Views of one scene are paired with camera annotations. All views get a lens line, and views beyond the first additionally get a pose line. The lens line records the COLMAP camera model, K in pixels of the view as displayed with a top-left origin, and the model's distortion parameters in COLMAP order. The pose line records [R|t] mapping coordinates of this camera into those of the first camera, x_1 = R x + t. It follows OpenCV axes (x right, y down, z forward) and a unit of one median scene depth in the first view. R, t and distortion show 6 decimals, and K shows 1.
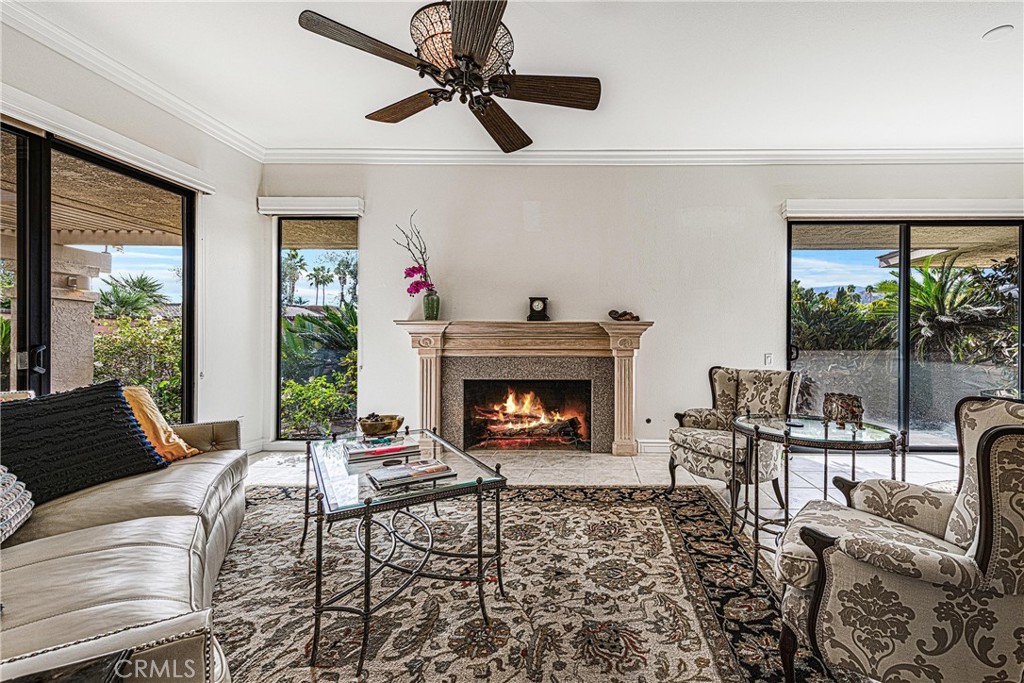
lens RADIAL K [[412.4, 0, 512.2], [0, 412.4, 343.6], [0, 0, 1]] dist [0.007735, -0.000090]
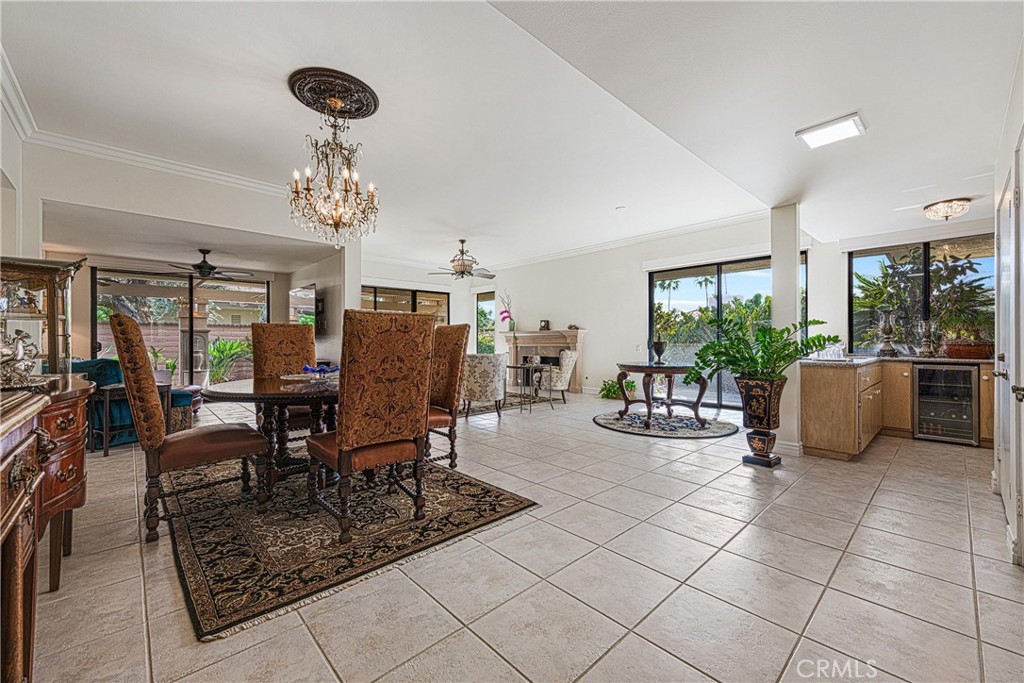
lens RADIAL K [[412.4, 0, 510.3], [0, 412.4, 339.0], [0, 0, 1]] dist [0.007735, -0.000090]
pose [[0.687600, -0.003101, -0.726083, 1.605891], [-0.001986, 0.999979, -0.006151, 0.006223], [0.726087, 0.005671, 0.687580, -0.715957]]
